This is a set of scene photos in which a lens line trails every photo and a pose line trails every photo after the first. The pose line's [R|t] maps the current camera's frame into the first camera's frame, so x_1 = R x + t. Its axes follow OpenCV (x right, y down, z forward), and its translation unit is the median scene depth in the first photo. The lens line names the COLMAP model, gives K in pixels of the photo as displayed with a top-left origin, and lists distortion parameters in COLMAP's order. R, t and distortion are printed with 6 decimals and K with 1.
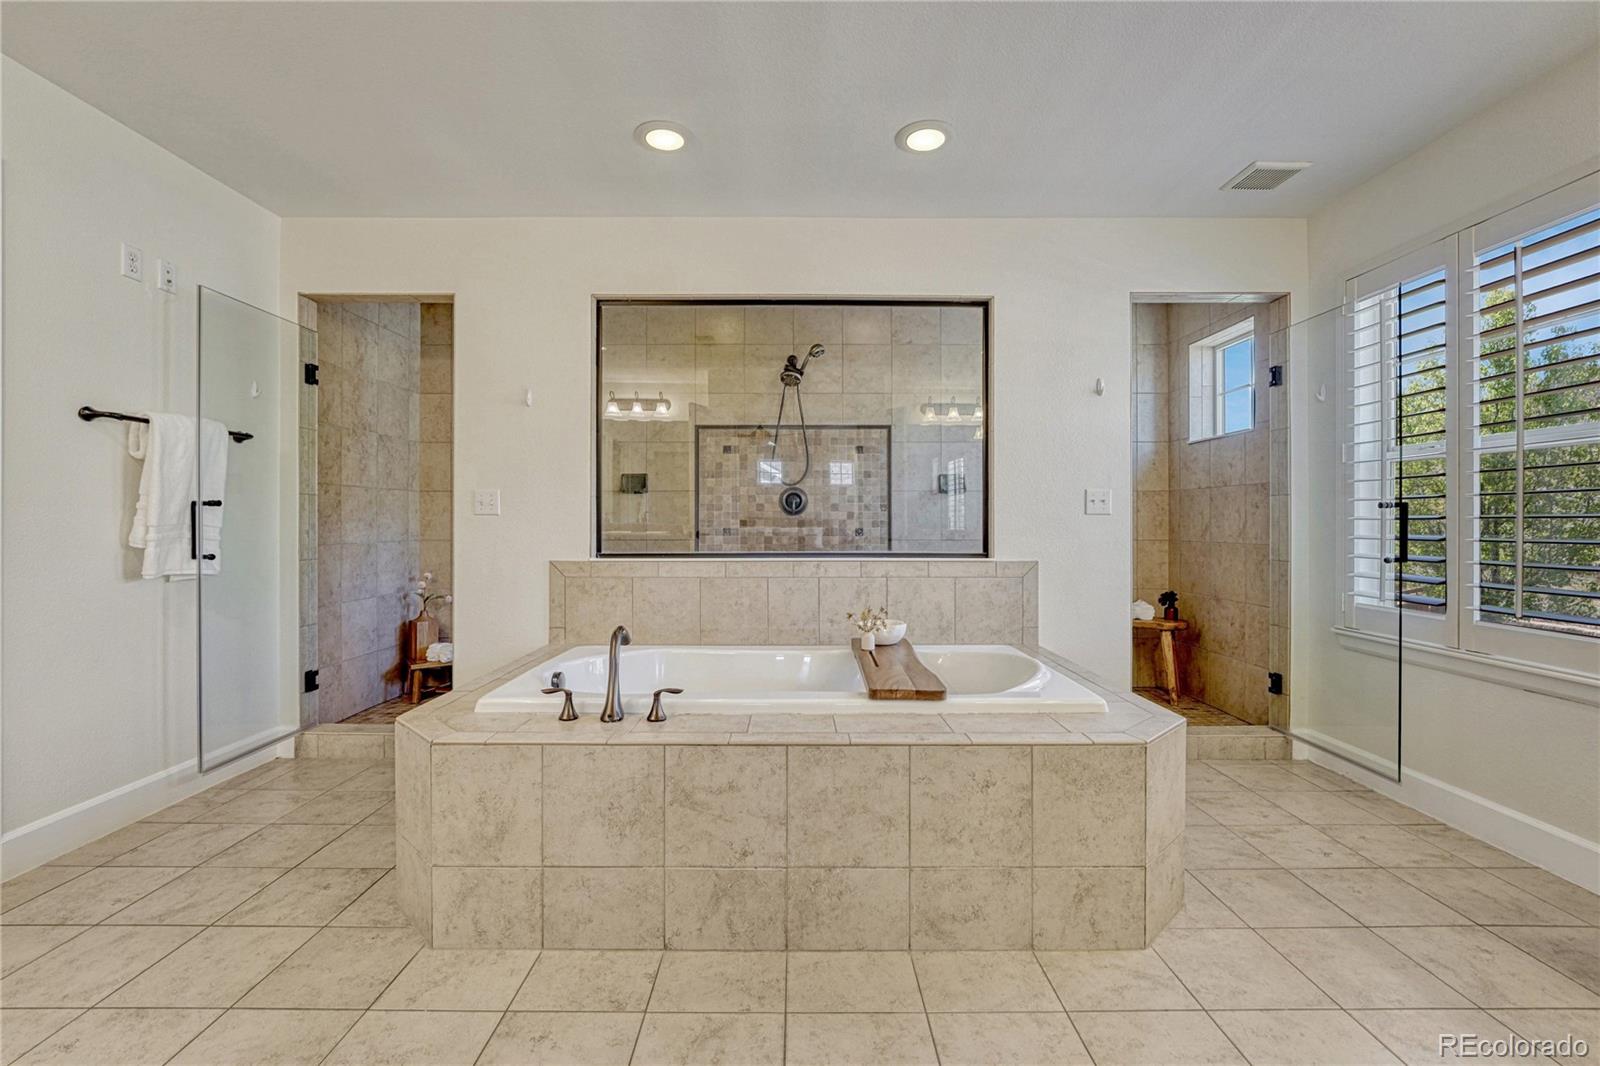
lens RADIAL K [[683.1, 0, 788.5], [0, 683.1, 526.7], [0, 0, 1]] dist [-0.013139, 0.001720]
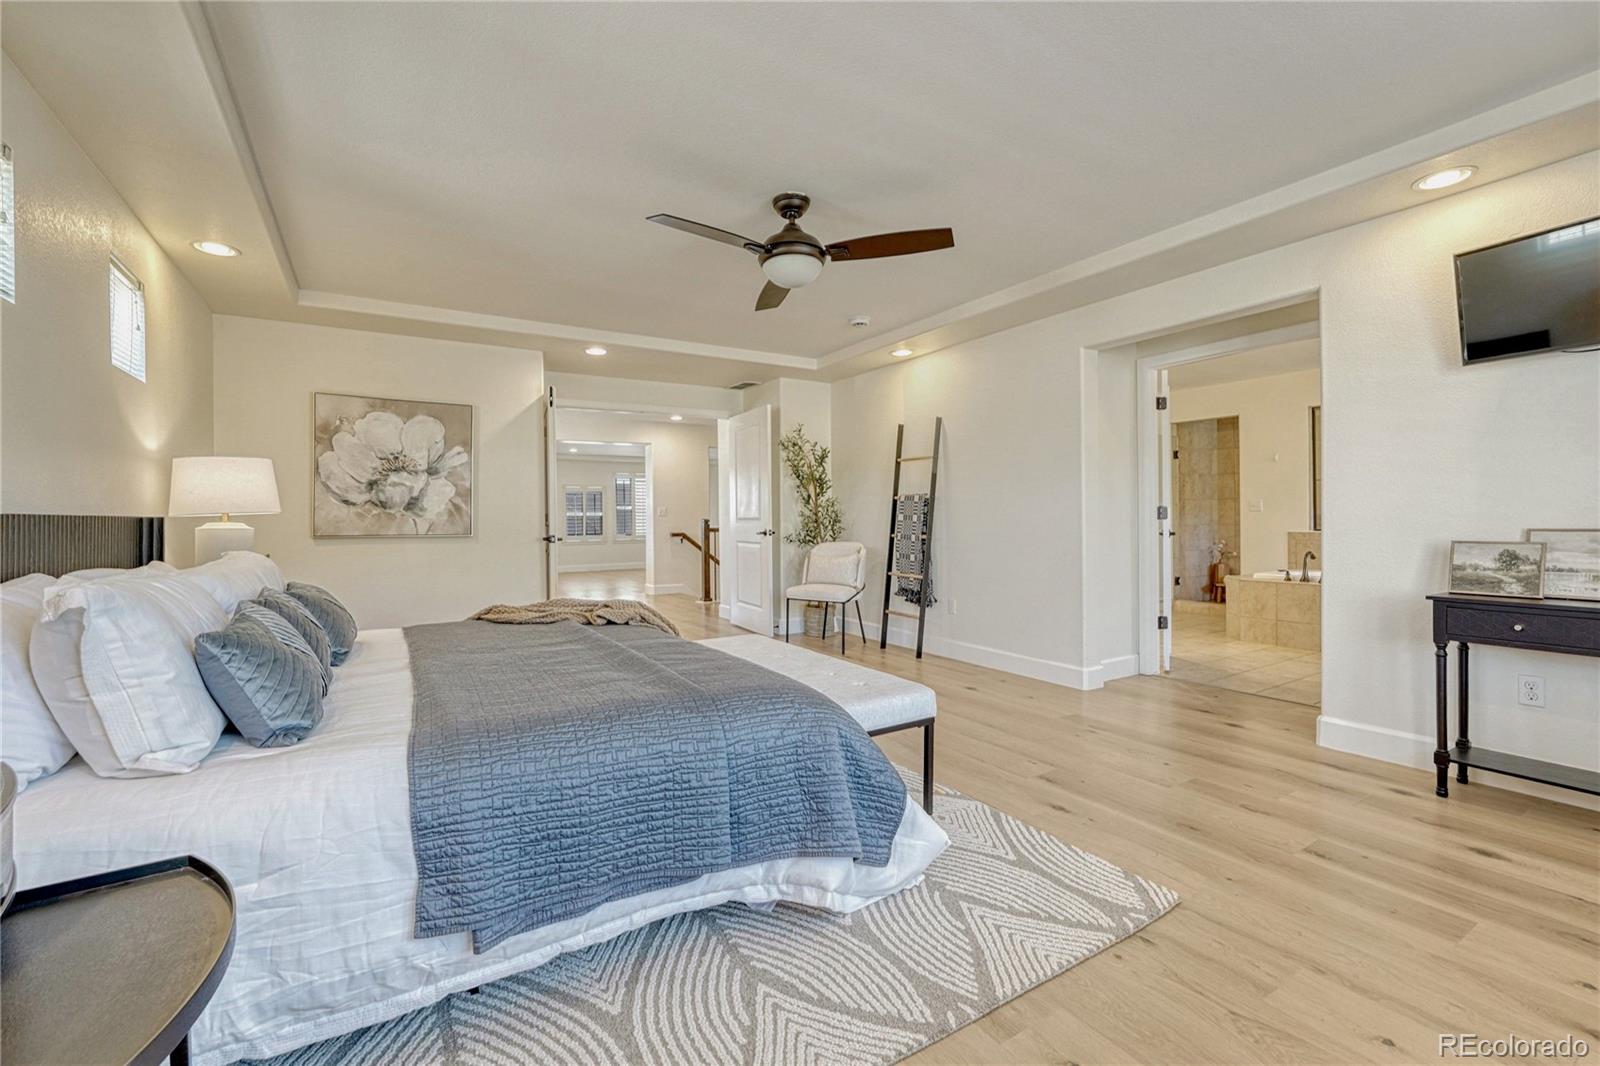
lens RADIAL K [[683.1, 0, 785.8], [0, 683.1, 517.9], [0, 0, 1]] dist [-0.013139, 0.001720]
pose [[0.523911, -0.009501, -0.851720, 0.641869], [0.009476, 0.999941, -0.005325, 0.000462], [0.851720, -0.005281, 0.523970, -1.471370]]
